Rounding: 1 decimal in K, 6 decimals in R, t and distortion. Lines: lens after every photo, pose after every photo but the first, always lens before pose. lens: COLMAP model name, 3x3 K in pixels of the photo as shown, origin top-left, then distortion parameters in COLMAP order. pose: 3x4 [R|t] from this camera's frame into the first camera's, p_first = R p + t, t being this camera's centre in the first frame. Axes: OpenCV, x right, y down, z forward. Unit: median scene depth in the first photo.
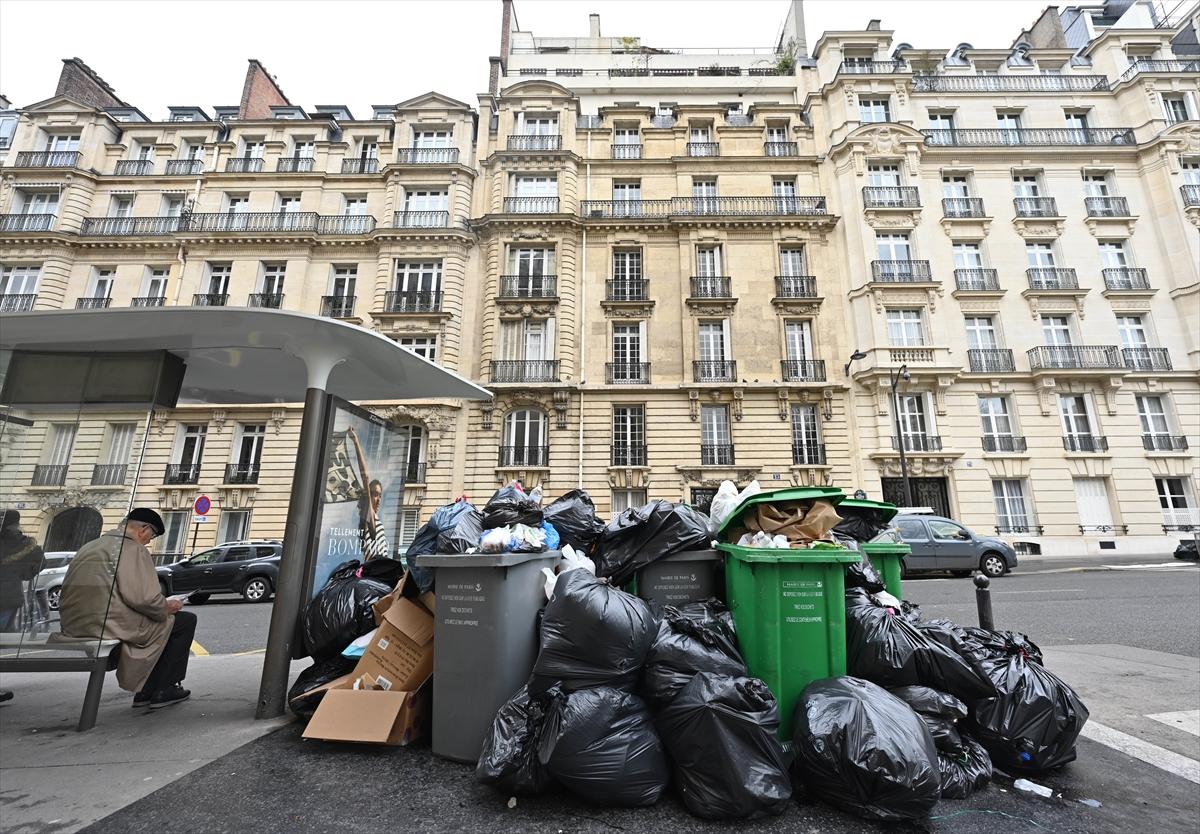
lens RADIAL K [[516.7, 0, 624.0], [0, 516.7, 423.3], [0, 0, 1]] dist [0.000267, -0.000100]
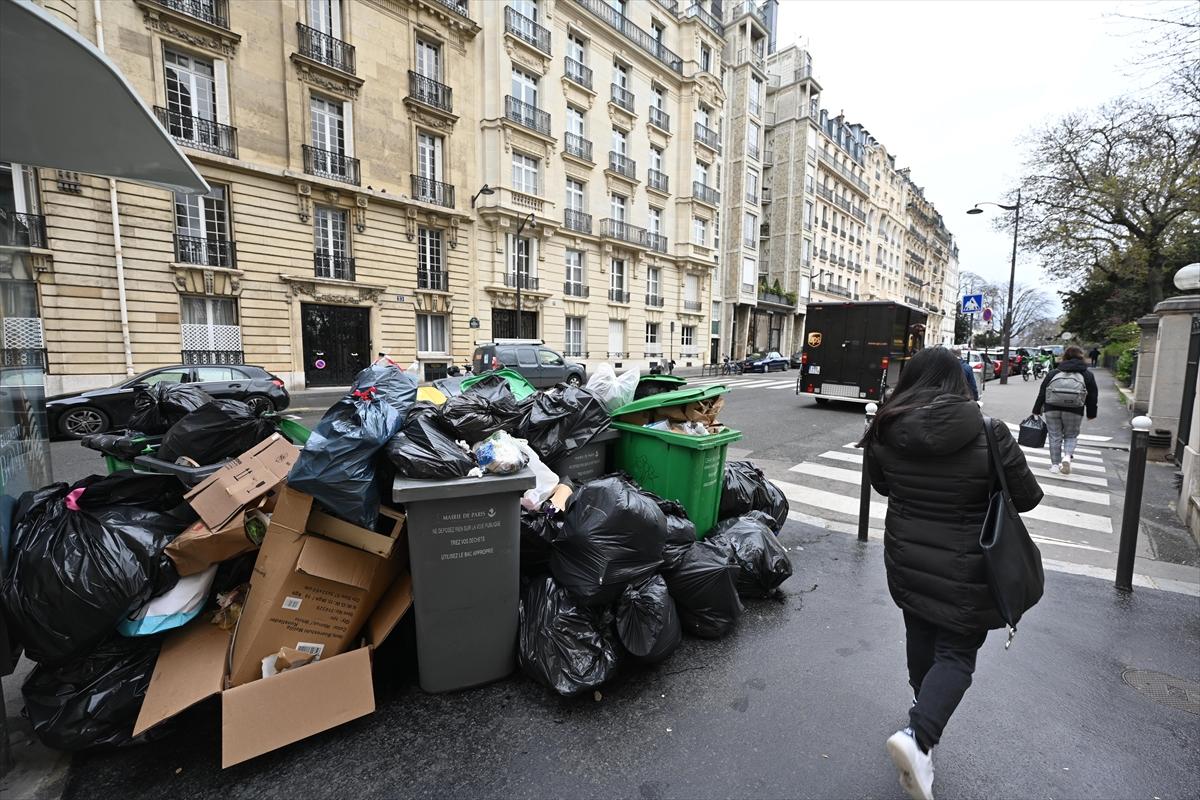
lens RADIAL K [[481.6, 0, 598.9], [0, 481.6, 402.9], [0, 0, 1]] dist [0.000311, -0.000068]
pose [[0.704174, -0.060299, 0.707462, -0.103873], [-0.177754, 0.949687, 0.257873, -0.013275], [-0.687417, -0.307342, 0.658027, 0.060310]]
